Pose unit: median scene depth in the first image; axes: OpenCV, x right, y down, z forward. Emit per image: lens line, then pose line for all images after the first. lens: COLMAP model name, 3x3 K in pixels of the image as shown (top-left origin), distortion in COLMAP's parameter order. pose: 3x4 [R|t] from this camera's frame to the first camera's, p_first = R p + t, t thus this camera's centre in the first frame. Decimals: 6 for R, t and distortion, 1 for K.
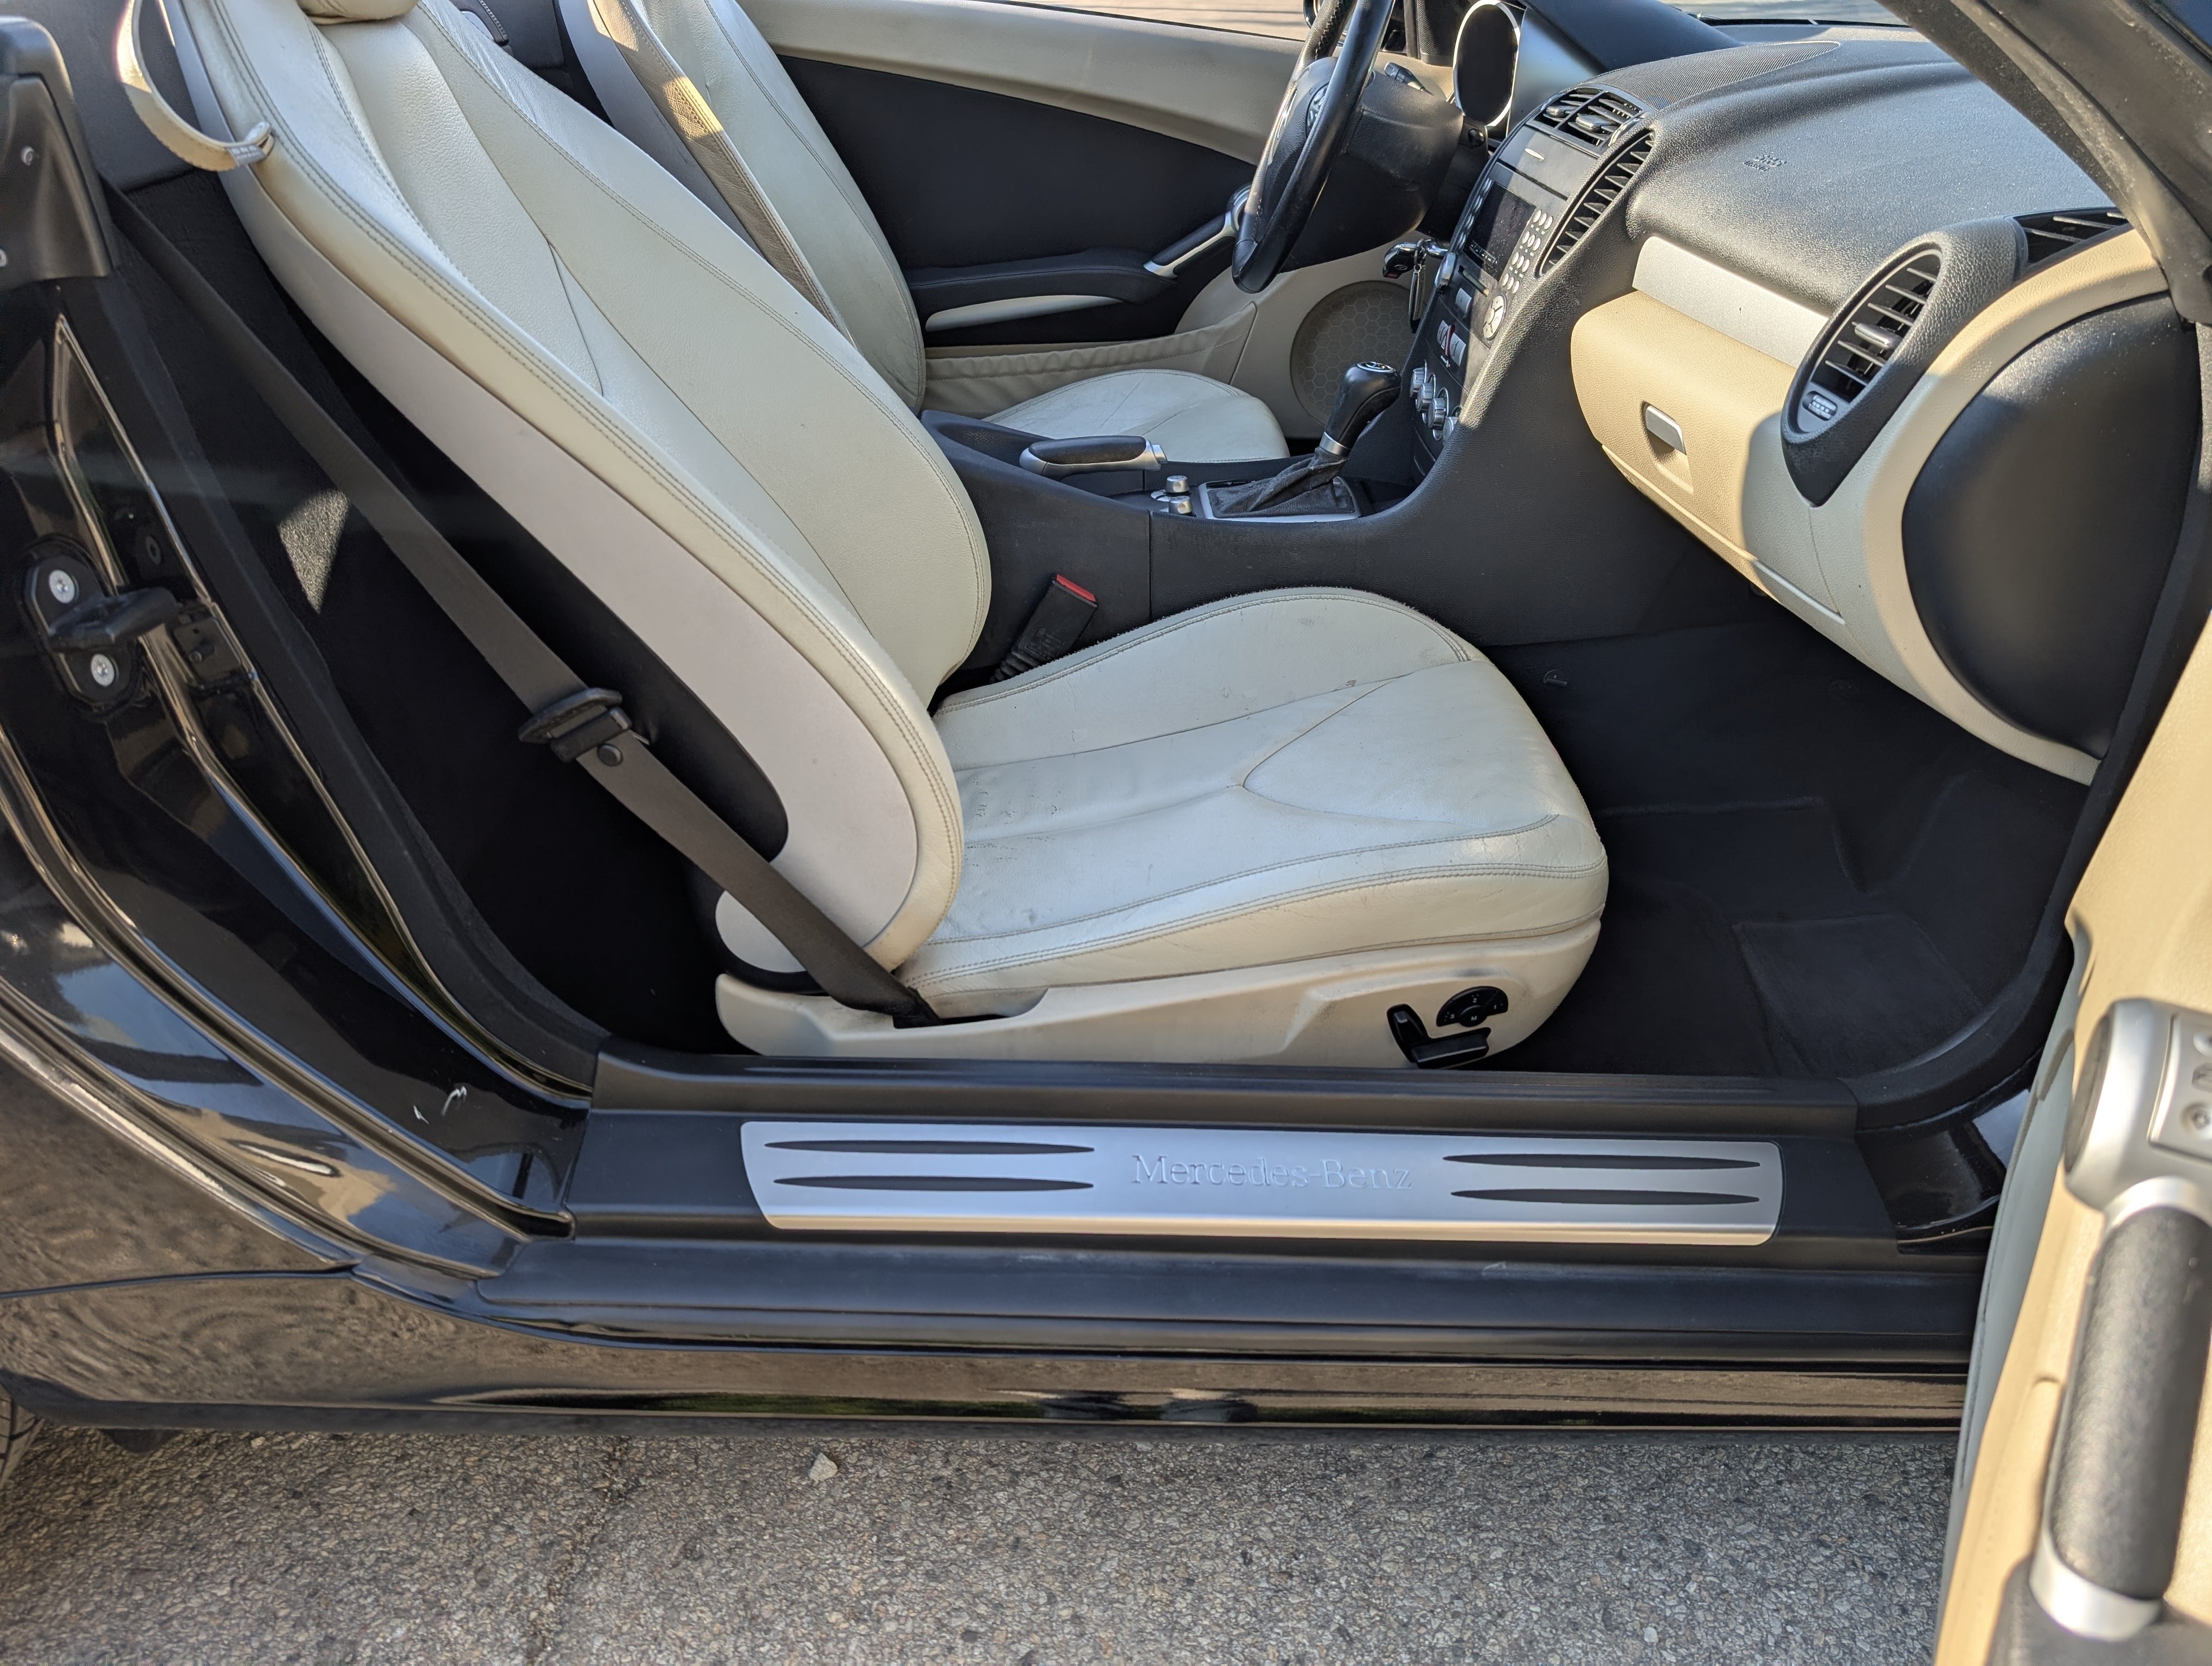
lens RADIAL K [[1546.1, 0, 1121.2], [0, 1546.1, 850.5], [0, 0, 1]] dist [0.006163, 0.002735]
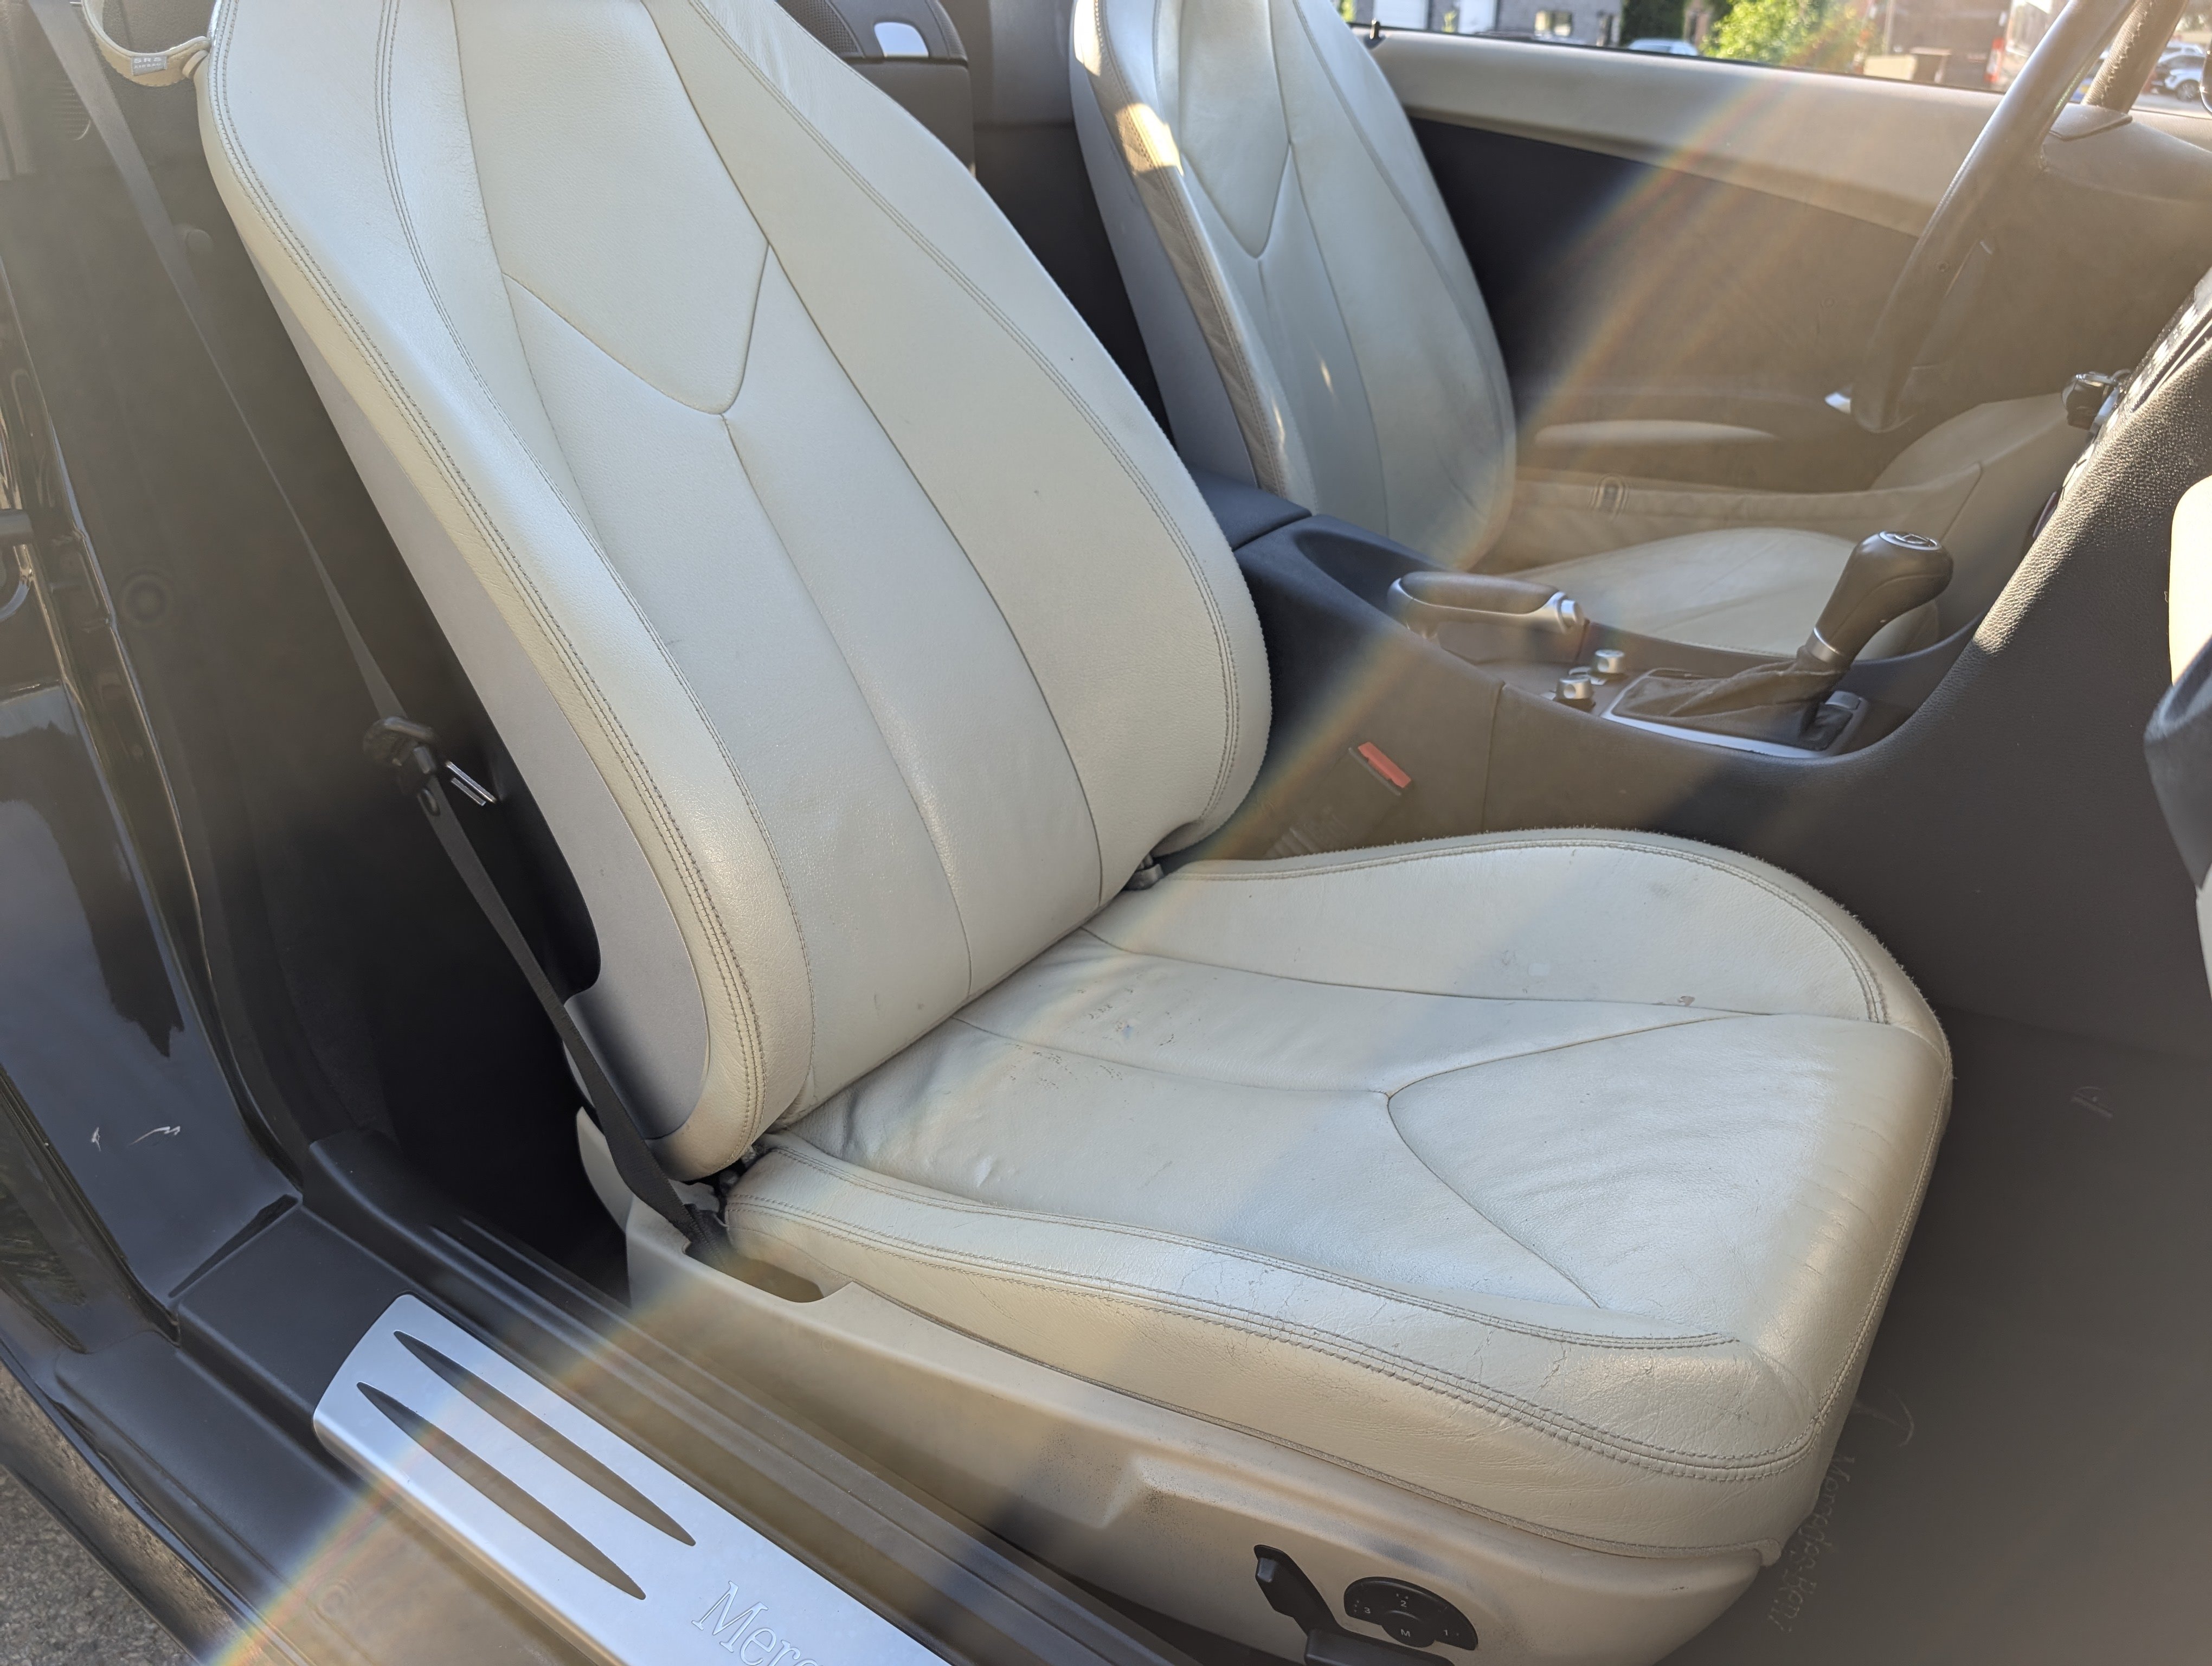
lens RADIAL K [[1546.1, 0, 1121.2], [0, 1546.1, 850.5], [0, 0, 1]] dist [0.006163, 0.002735]
pose [[0.823385, 0.251176, -0.508869, 0.255835], [-0.291561, 0.956552, 0.000385, -0.094079], [0.486857, 0.148049, 0.860844, 0.306554]]
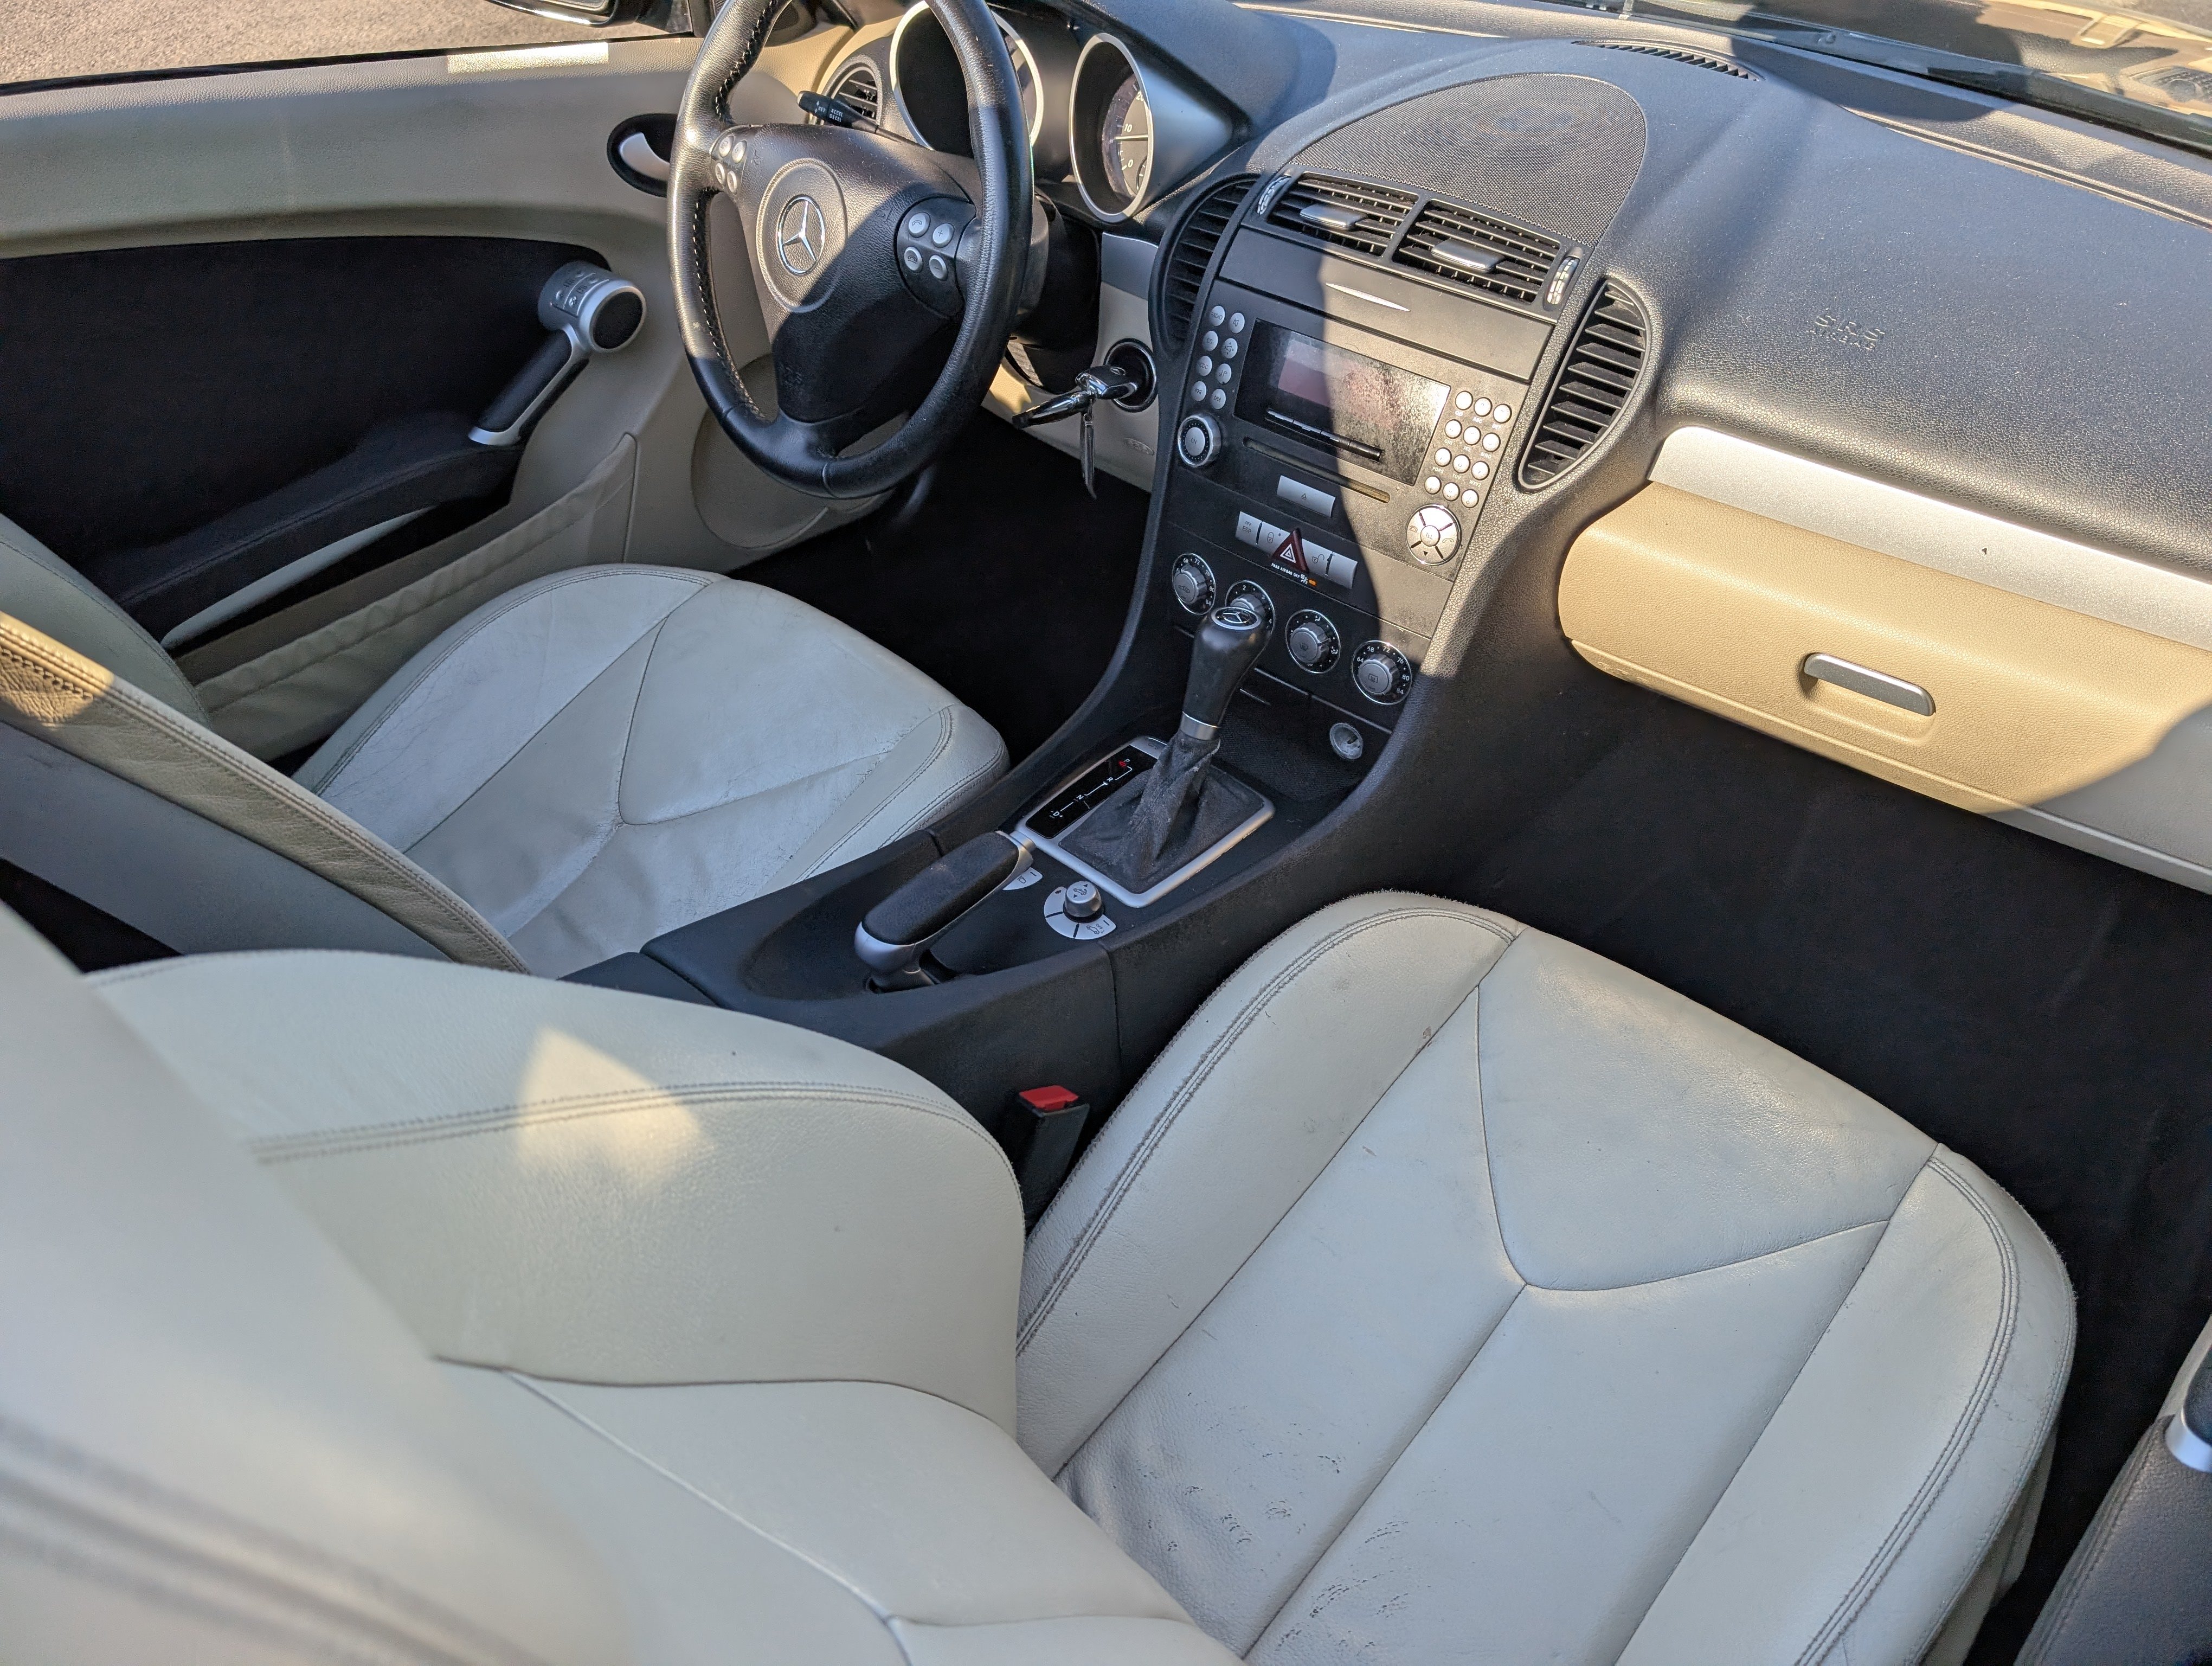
lens RADIAL K [[1546.1, 0, 1121.2], [0, 1546.1, 850.5], [0, 0, 1]] dist [0.006163, 0.002735]
pose [[0.692839, -0.462686, 0.553079, -0.330724], [0.359332, 0.886517, 0.291494, -0.450555], [-0.625184, -0.003219, 0.780471, 0.469597]]
